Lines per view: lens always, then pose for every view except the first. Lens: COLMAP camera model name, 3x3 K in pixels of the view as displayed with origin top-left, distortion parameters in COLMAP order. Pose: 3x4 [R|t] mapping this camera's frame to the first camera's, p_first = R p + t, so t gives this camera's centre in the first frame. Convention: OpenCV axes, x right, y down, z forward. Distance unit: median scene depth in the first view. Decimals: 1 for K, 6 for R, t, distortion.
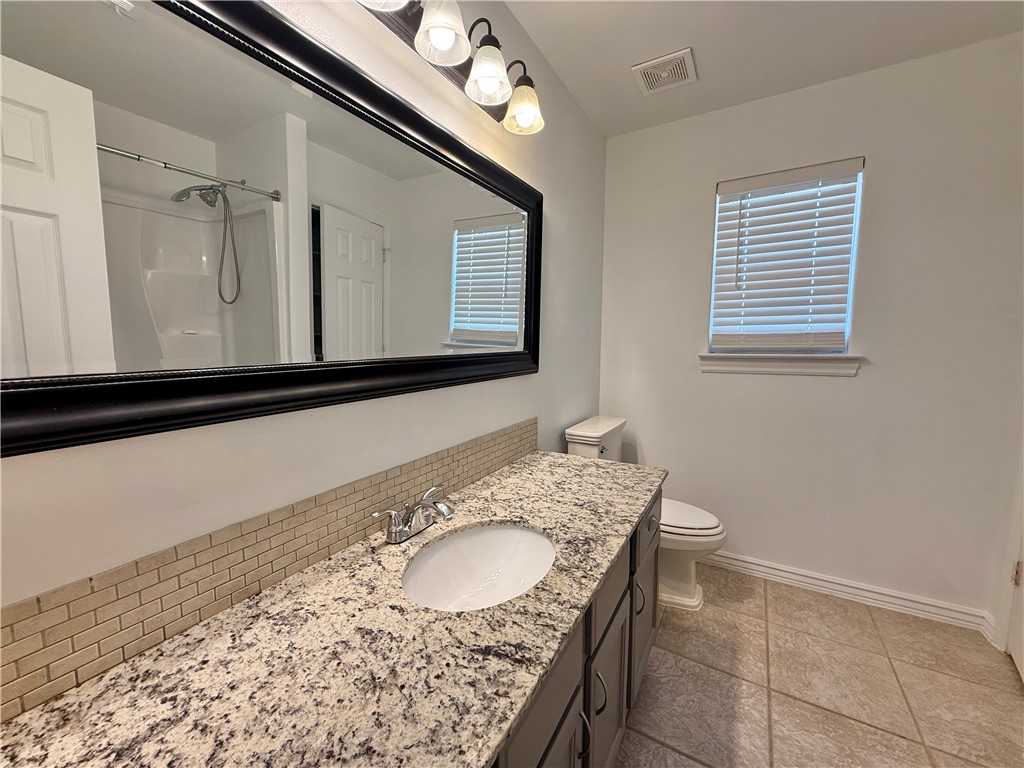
lens RADIAL K [[407.5, 0, 510.0], [0, 407.5, 381.8], [0, 0, 1]] dist [0.000602, -0.000783]
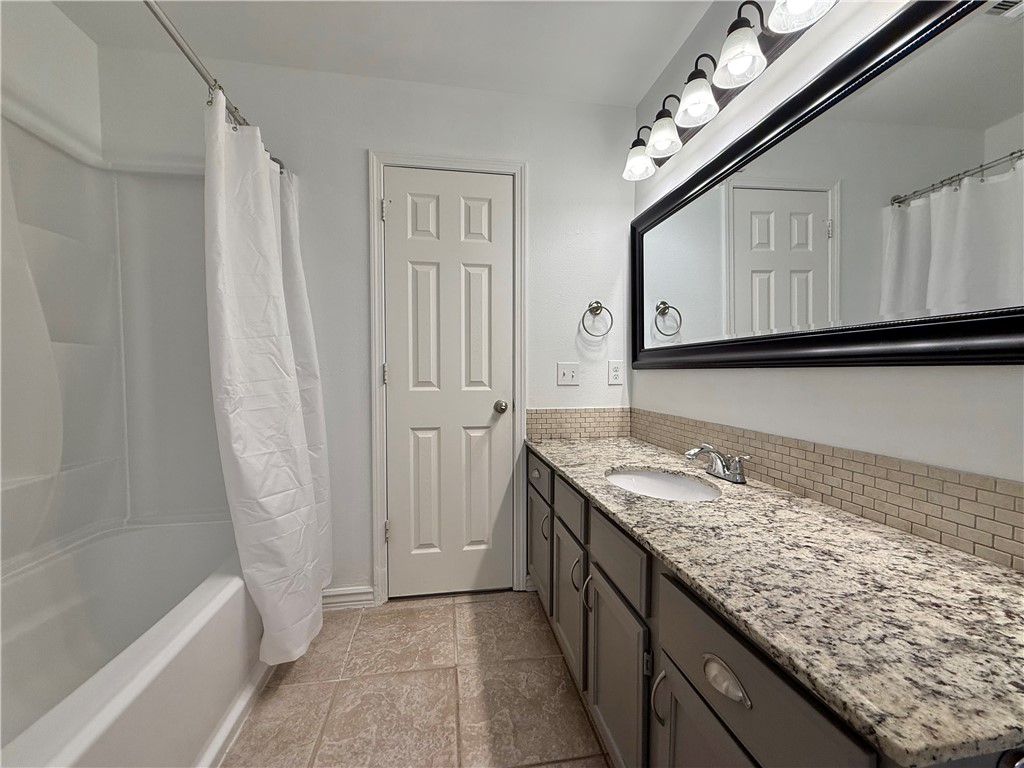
lens RADIAL K [[407.5, 0, 509.7], [0, 407.5, 378.7], [0, 0, 1]] dist [0.000602, -0.000783]
pose [[-0.765877, 0.015372, -0.642803, 0.871023], [-0.062807, 0.993145, 0.098583, -0.010103], [0.639912, 0.115875, -0.759661, 1.231005]]
